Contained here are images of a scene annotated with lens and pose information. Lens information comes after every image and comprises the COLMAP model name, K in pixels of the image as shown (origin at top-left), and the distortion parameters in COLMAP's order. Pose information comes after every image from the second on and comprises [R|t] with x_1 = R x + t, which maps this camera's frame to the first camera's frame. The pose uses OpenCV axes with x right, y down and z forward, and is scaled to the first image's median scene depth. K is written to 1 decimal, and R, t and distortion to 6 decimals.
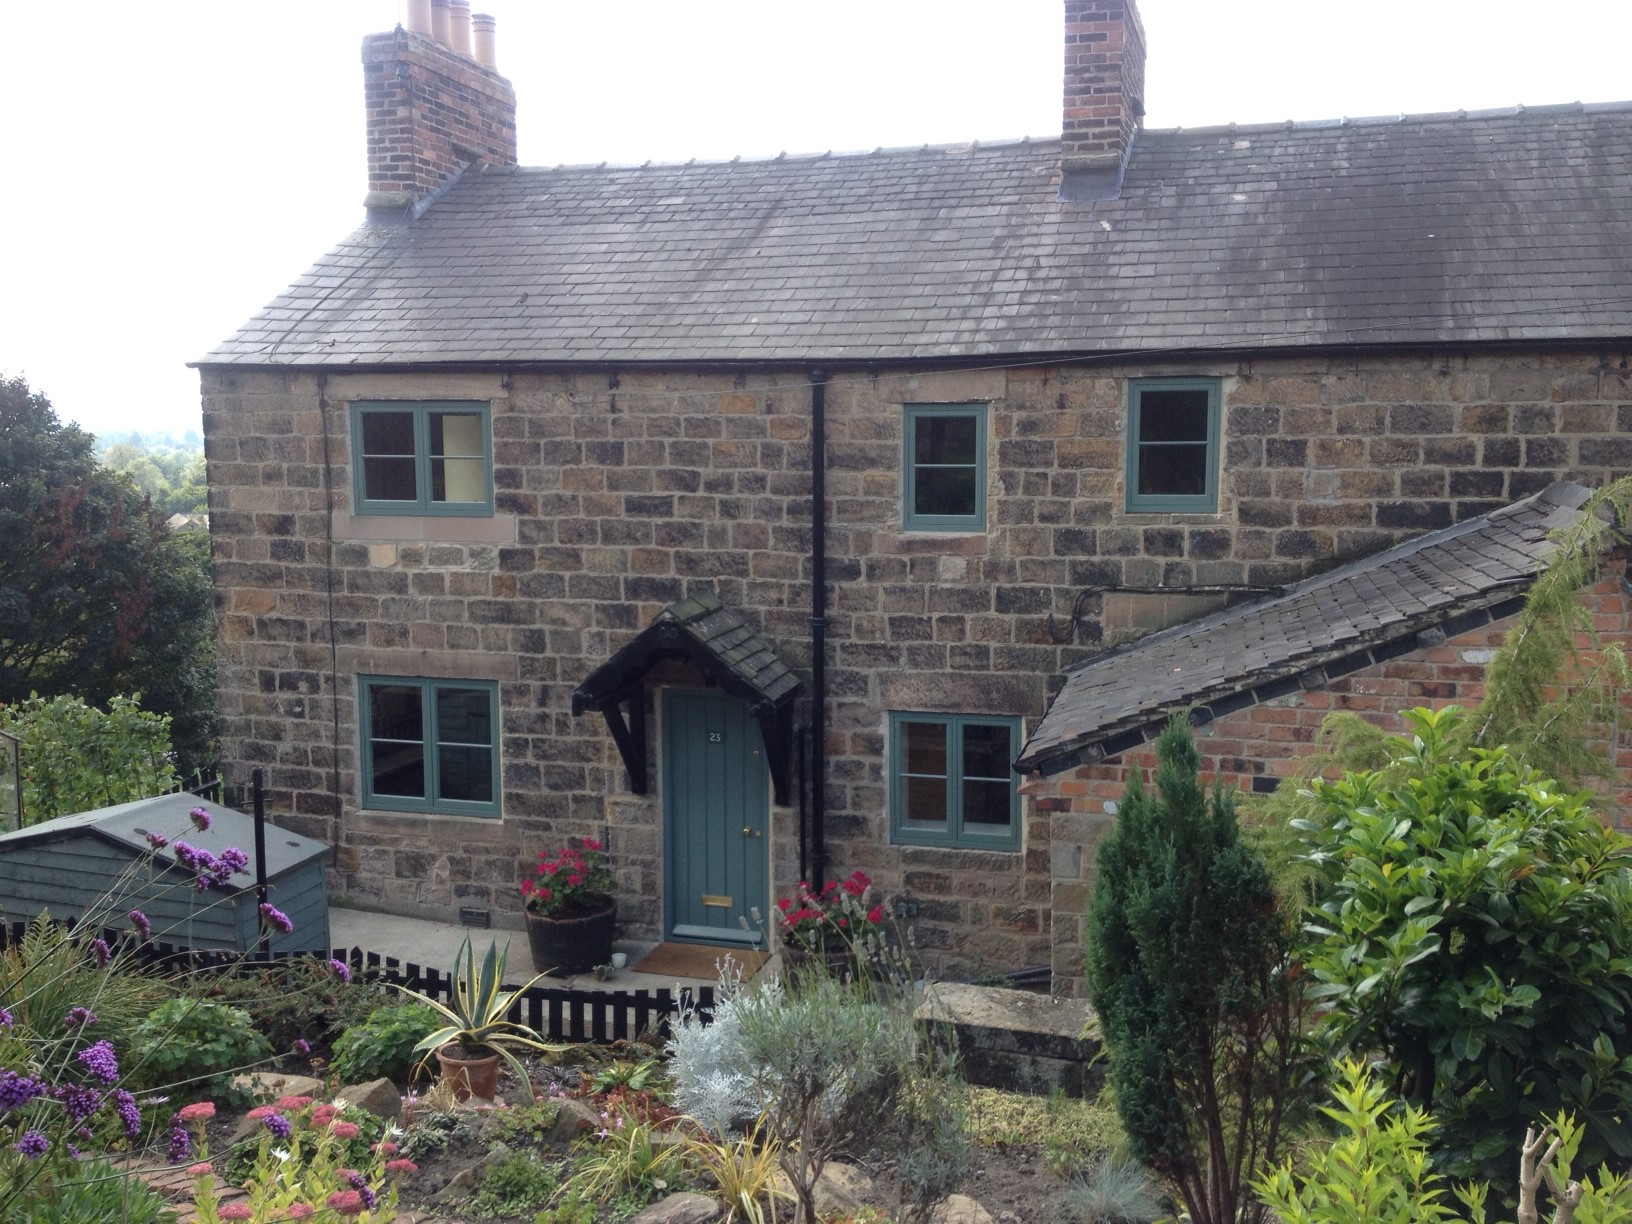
lens RADIAL K [[1637.7, 0, 816.0], [0, 1637.7, 612.0], [0, 0, 1]] dist [0.174202, -0.419469]
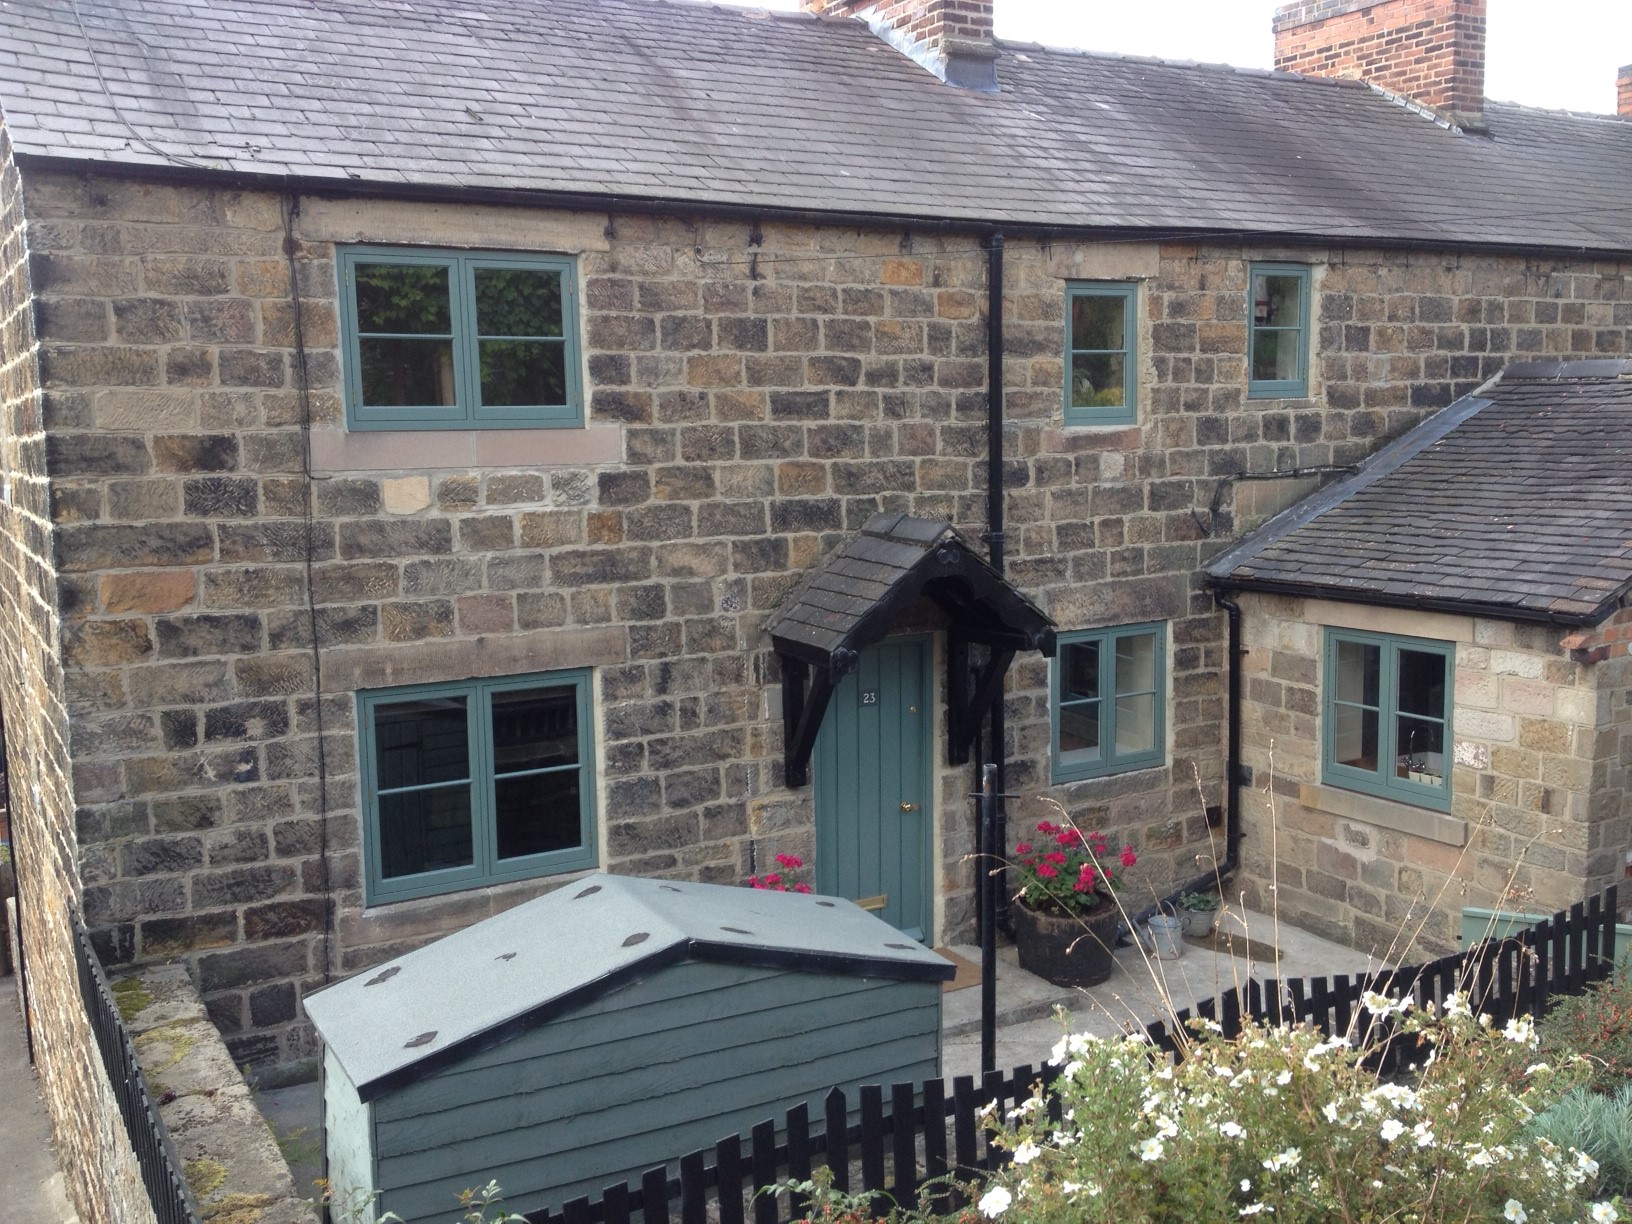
lens RADIAL K [[1637.7, 0, 816.0], [0, 1637.7, 612.0], [0, 0, 1]] dist [0.174202, -0.419469]
pose [[0.652901, -0.096603, 0.751258, -0.683976], [0.100666, 0.994102, 0.040344, 0.000573], [-0.750724, 0.049285, 0.658774, 0.505360]]
